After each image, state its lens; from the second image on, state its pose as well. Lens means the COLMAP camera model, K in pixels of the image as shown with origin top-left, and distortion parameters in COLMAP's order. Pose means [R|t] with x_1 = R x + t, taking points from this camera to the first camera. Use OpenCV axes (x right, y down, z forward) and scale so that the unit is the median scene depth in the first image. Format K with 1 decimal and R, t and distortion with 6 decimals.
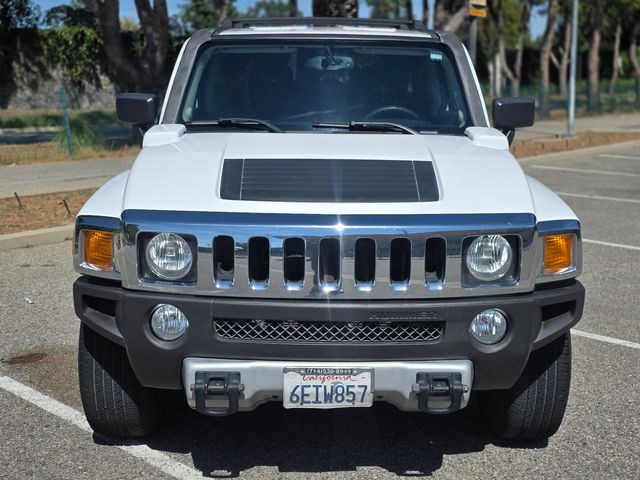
lens RADIAL K [[779.0, 0, 320.0], [0, 779.0, 240.0], [0, 0, 1]] dist [0.092090, -0.019031]
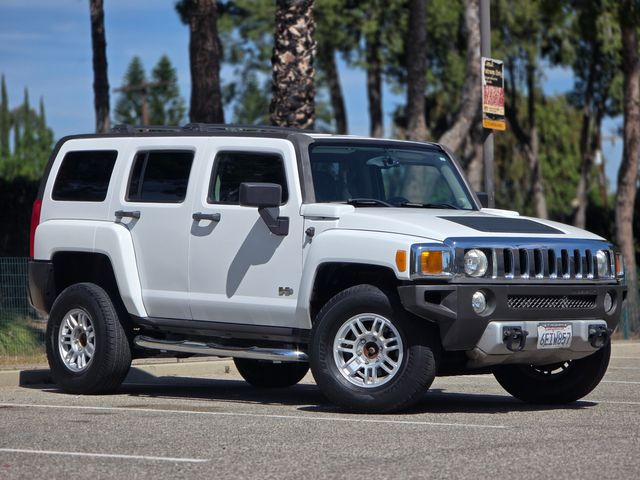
lens RADIAL K [[1997.2, 0, 320.0], [0, 1997.2, 240.0], [0, 0, 1]] dist [0.286756, 1.995709]
pose [[0.759192, 0.003836, 0.650856, -3.291243], [0.136736, 0.976726, -0.165253, 0.646452], [-0.636342, 0.214454, 0.740998, -2.031251]]
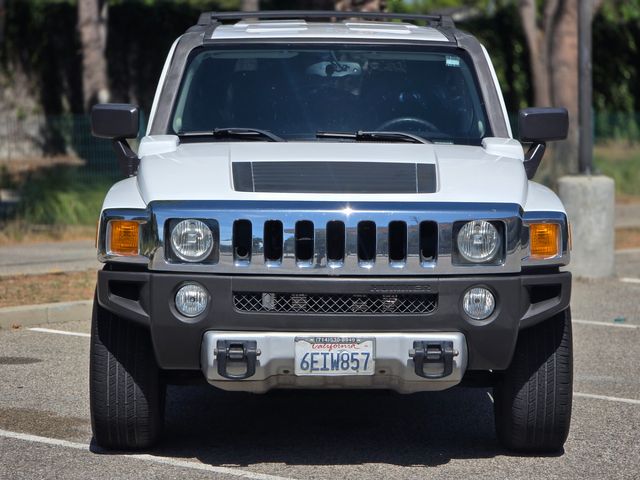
lens RADIAL K [[1997.2, 0, 320.0], [0, 1997.2, 240.0], [0, 0, 1]] dist [0.286756, 1.995709]
pose [[0.999984, -0.002735, 0.004850, -0.023896], [0.003344, 0.991439, -0.130528, 0.394005], [-0.004452, 0.130542, 0.991433, -1.839714]]
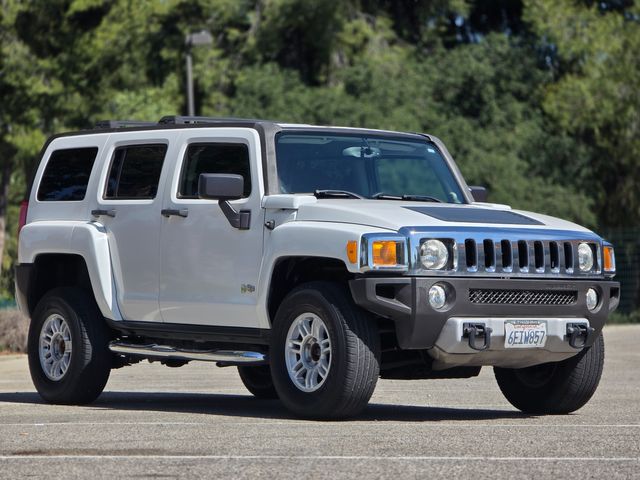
lens RADIAL K [[1997.2, 0, 320.0], [0, 1997.2, 240.0], [0, 0, 1]] dist [0.286756, 1.995709]
pose [[0.816970, 0.013968, 0.576511, -2.704480], [0.123551, 0.972254, -0.198639, 0.764583], [-0.563290, 0.233510, 0.792577, -2.073499]]
